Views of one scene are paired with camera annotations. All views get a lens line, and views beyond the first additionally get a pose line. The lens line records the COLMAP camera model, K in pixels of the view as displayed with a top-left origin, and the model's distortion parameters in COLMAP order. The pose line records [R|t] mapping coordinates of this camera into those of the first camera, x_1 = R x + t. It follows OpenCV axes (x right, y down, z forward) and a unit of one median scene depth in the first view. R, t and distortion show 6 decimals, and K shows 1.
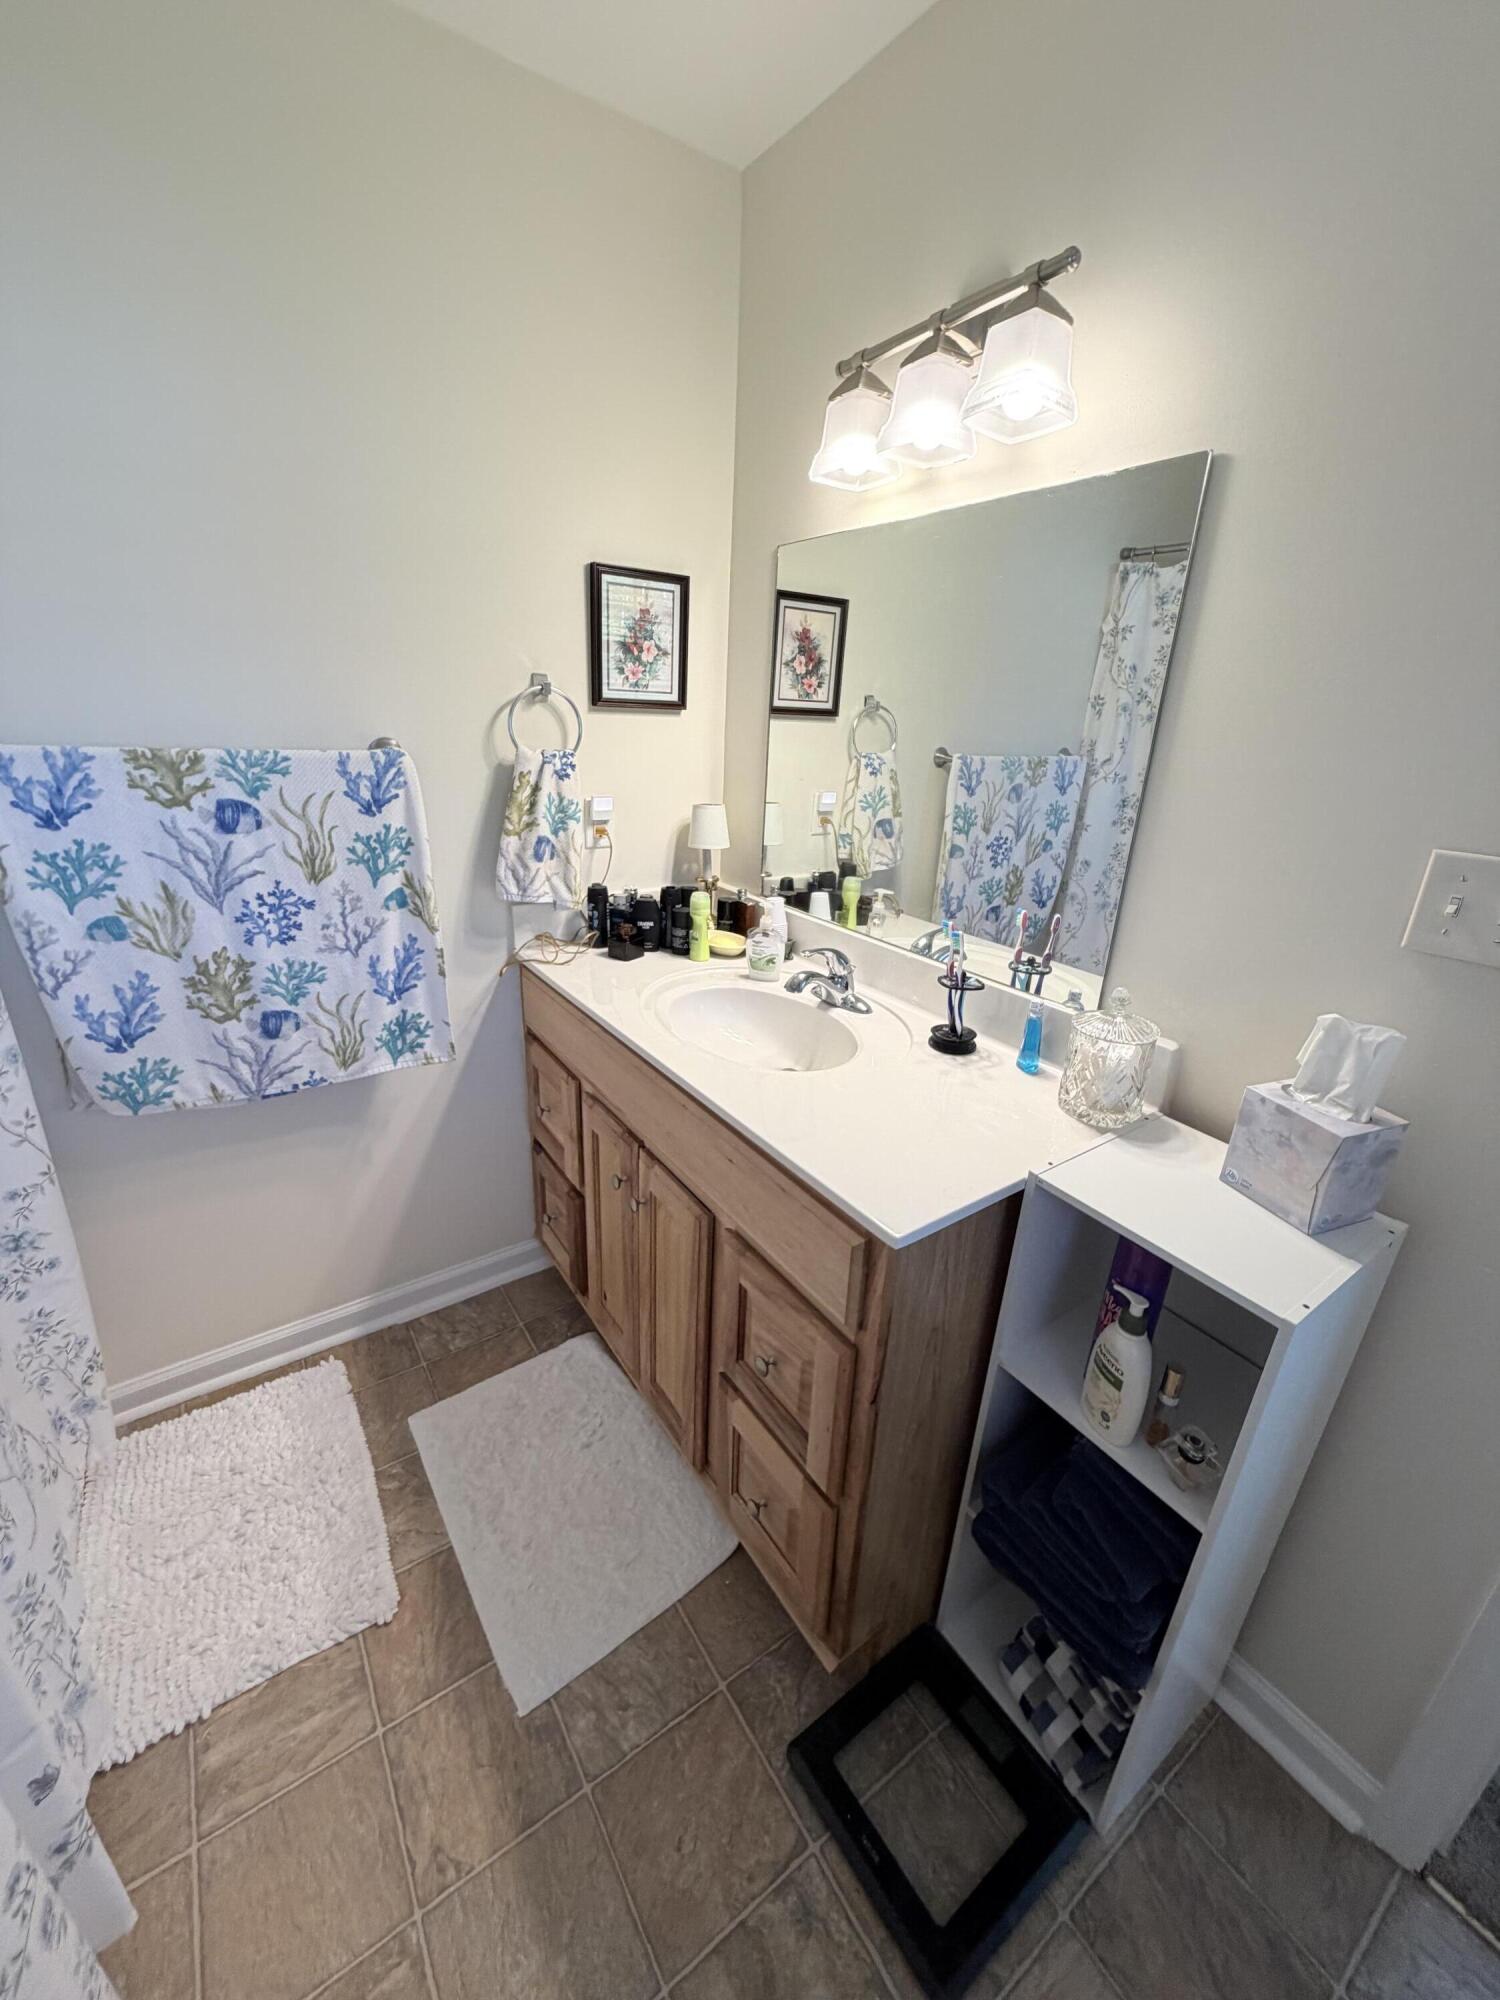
lens RADIAL K [[801.5, 0, 750.5], [0, 801.5, 992.4], [0, 0, 1]] dist [0.002123, 0.000018]
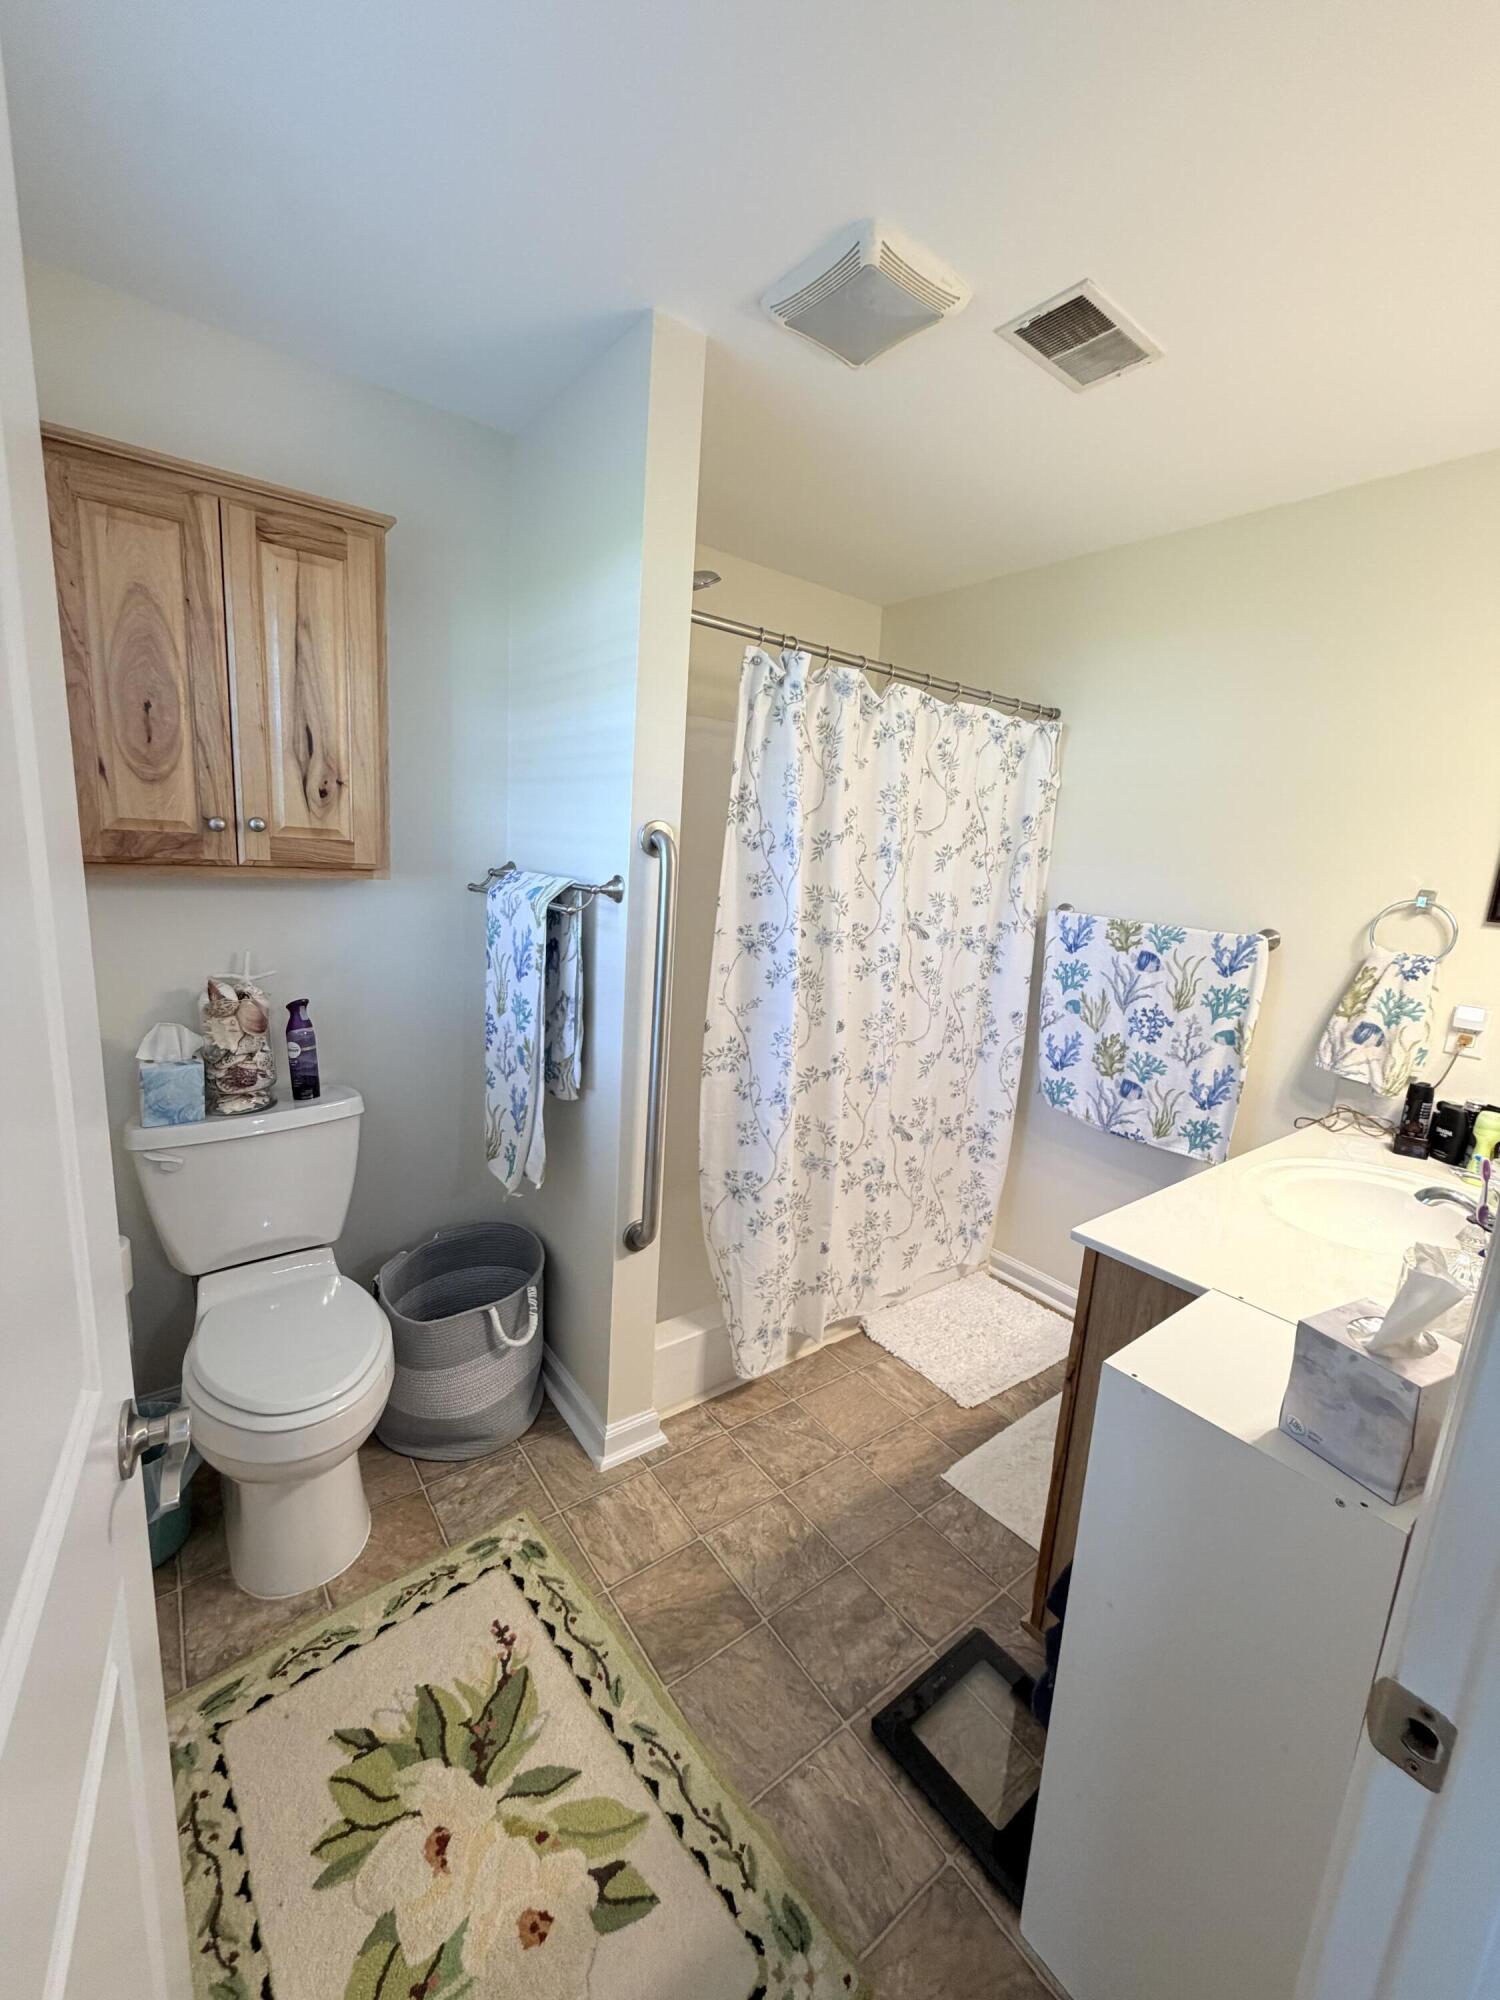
lens RADIAL K [[801.5, 0, 755.3], [0, 801.5, 1001.6], [0, 0, 1]] dist [0.002123, 0.000018]
pose [[0.050132, 0.148735, -0.987606, 0.949128], [-0.407411, 0.905880, 0.115746, -0.000470], [0.911868, 0.396559, 0.106010, 0.088499]]
